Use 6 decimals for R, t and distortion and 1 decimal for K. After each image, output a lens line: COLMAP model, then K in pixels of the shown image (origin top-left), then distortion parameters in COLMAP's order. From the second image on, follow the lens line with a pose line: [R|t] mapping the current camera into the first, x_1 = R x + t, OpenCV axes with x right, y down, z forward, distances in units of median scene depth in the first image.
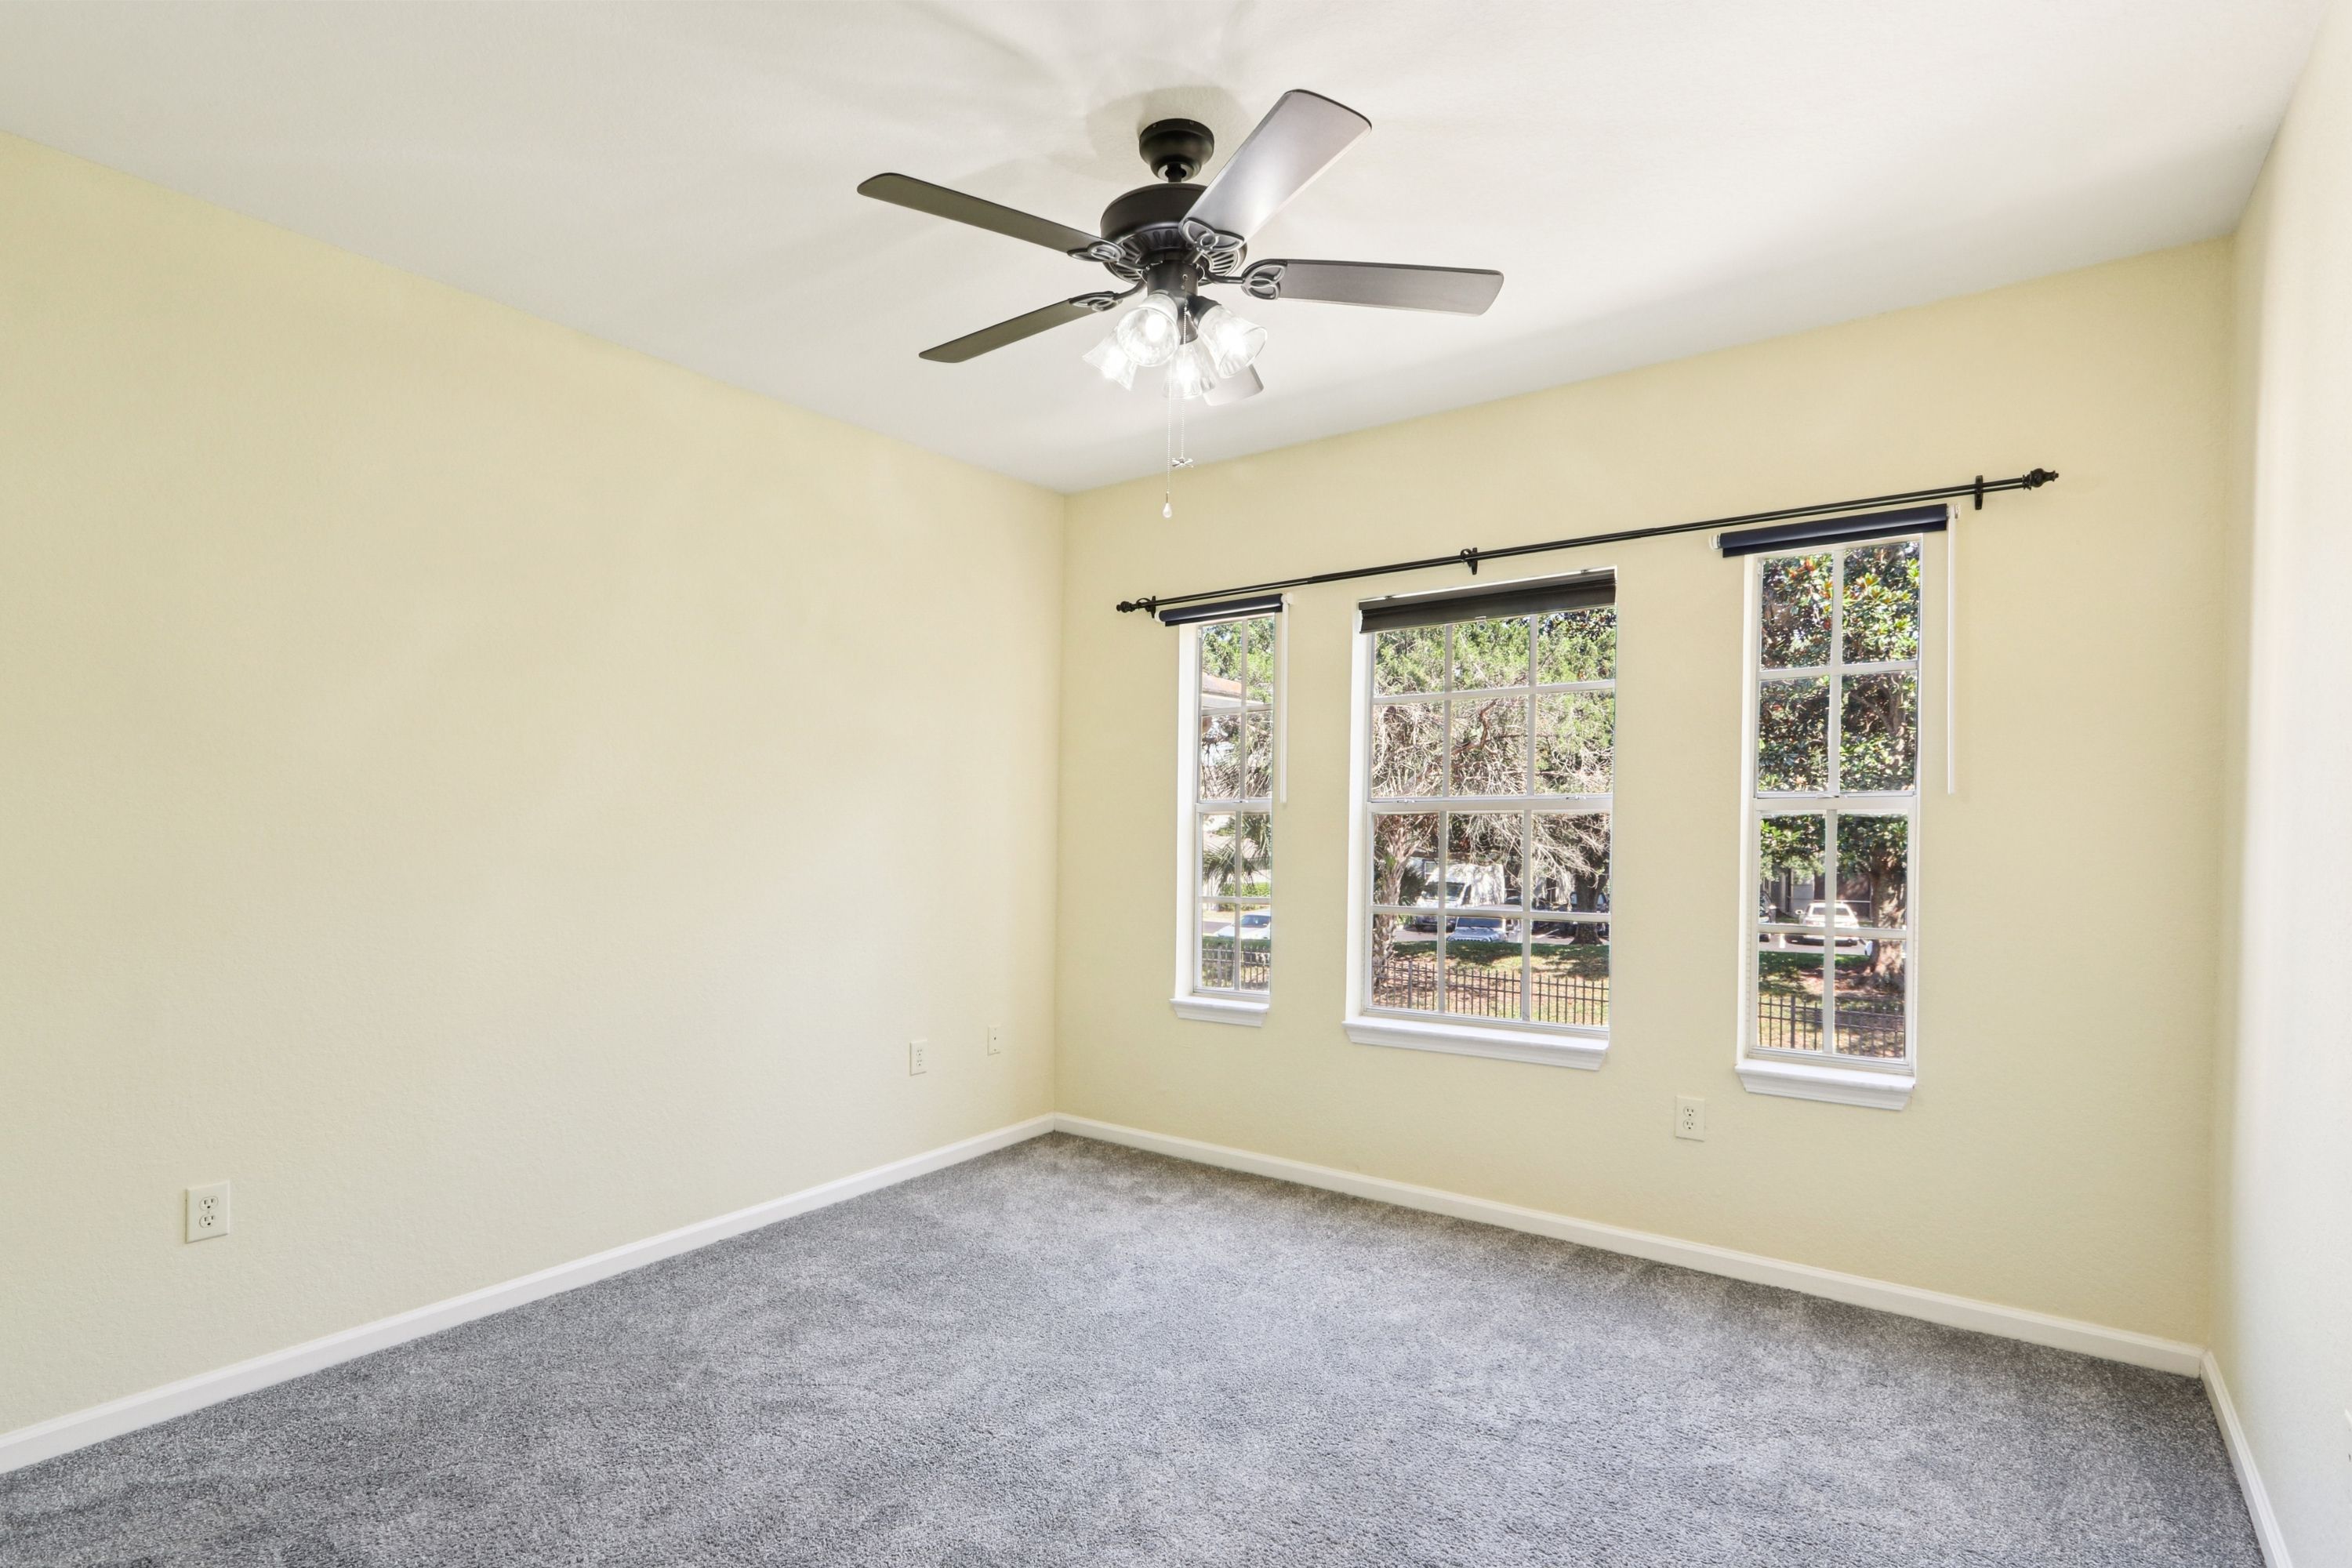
lens RADIAL K [[1136.3, 0, 1120.1], [0, 1136.3, 819.7], [0, 0, 1]] dist [-0.013757, 0.003351]
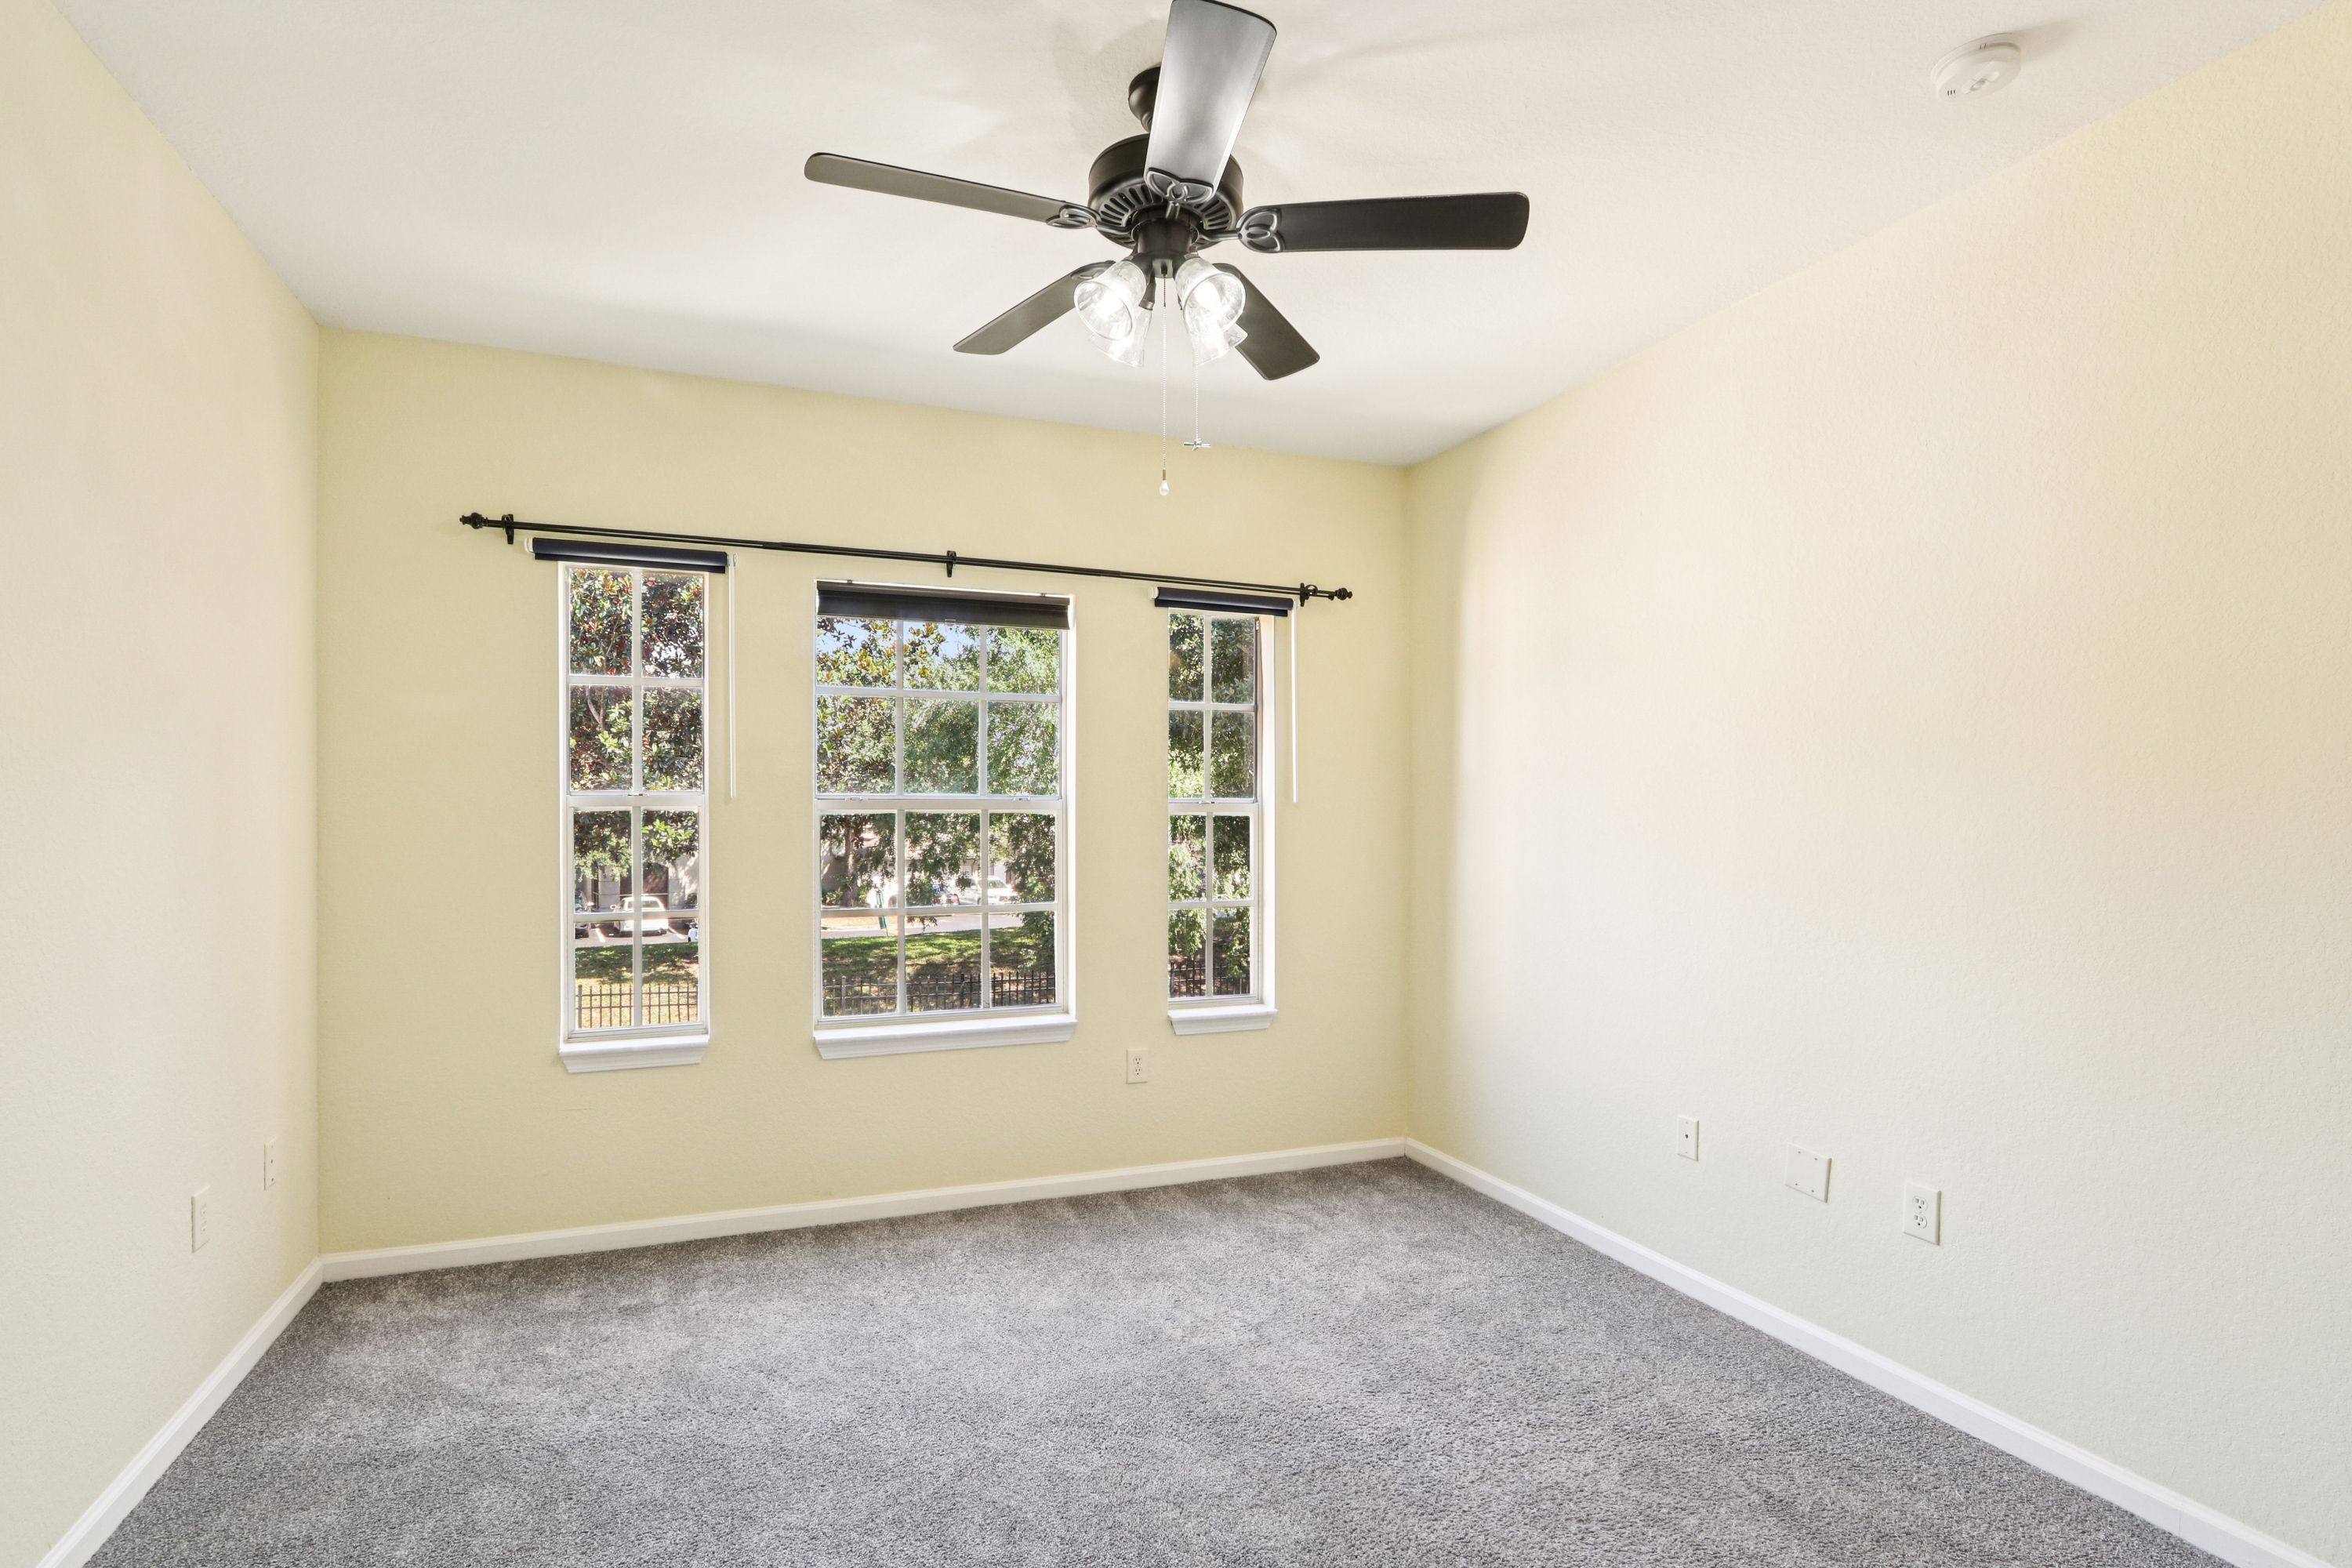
lens RADIAL K [[1136.3, 0, 1139.5], [0, 1136.3, 839.6], [0, 0, 1]] dist [-0.013757, 0.003351]
pose [[0.524846, -0.011725, 0.851116, -0.470487], [-0.003498, 0.999867, 0.015931, 0.001955], [-0.851190, -0.011339, 0.524735, 0.321463]]
